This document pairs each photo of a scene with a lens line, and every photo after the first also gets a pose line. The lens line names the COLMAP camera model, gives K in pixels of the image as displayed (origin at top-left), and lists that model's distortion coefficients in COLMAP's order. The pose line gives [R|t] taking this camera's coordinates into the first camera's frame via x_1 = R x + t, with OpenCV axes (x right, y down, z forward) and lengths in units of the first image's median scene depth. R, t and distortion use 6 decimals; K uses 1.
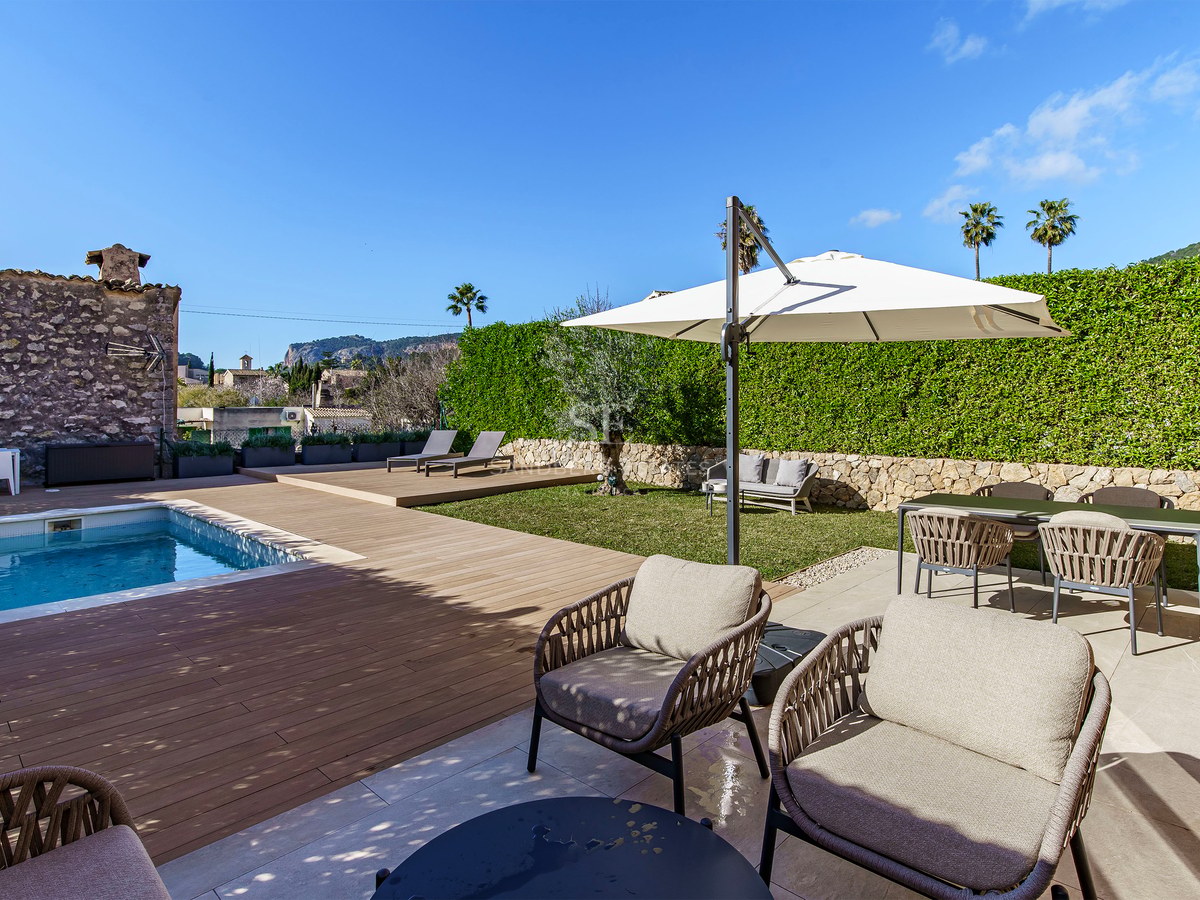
lens RADIAL K [[679.0, 0, 616.7], [0, 679.0, 447.1], [0, 0, 1]] dist [0.005401, -0.000792]
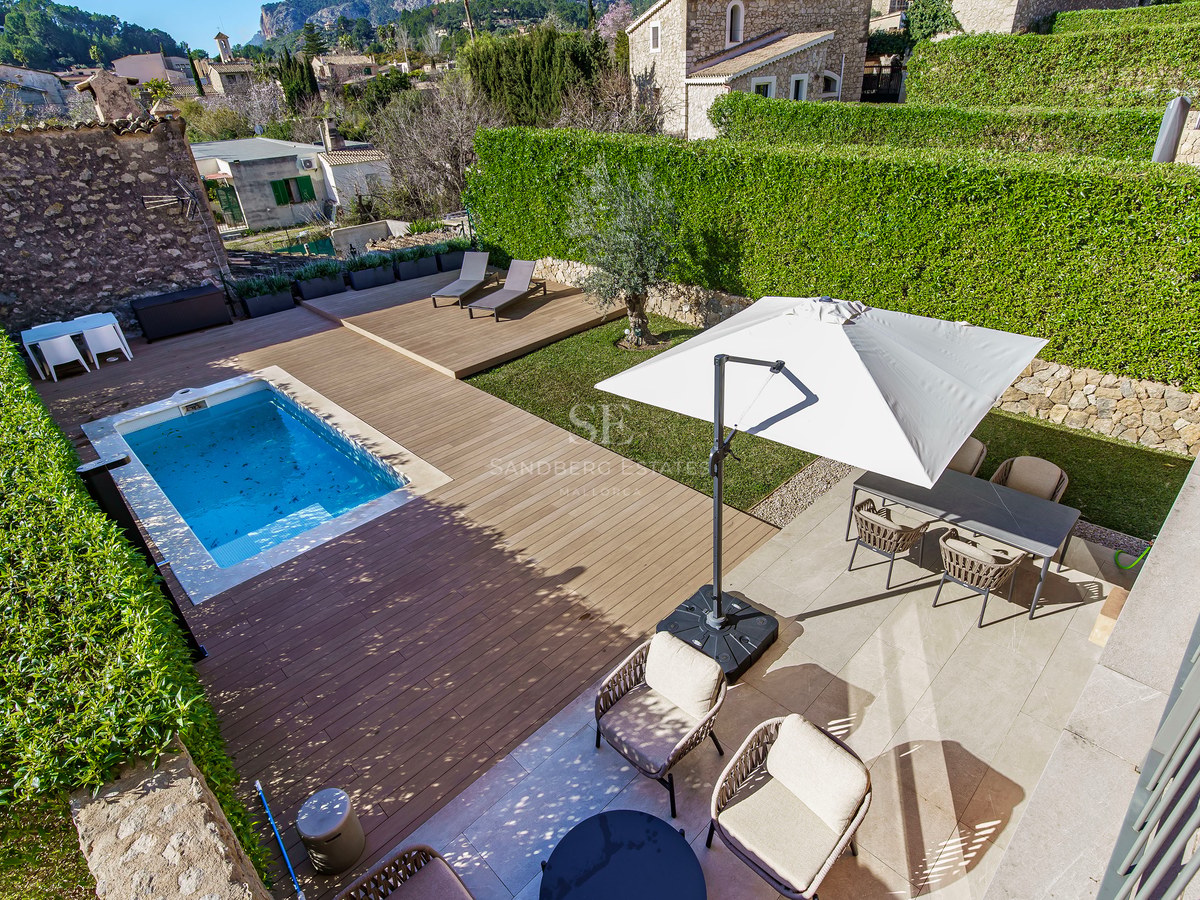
lens RADIAL K [[679.0, 0, 616.7], [0, 679.0, 447.1], [0, 0, 1]] dist [0.005401, -0.000792]
pose [[0.997169, -0.037936, -0.064923, 0.019920], [0.065382, 0.863881, 0.499435, -0.294226], [0.037139, -0.502266, 0.863915, -0.051928]]
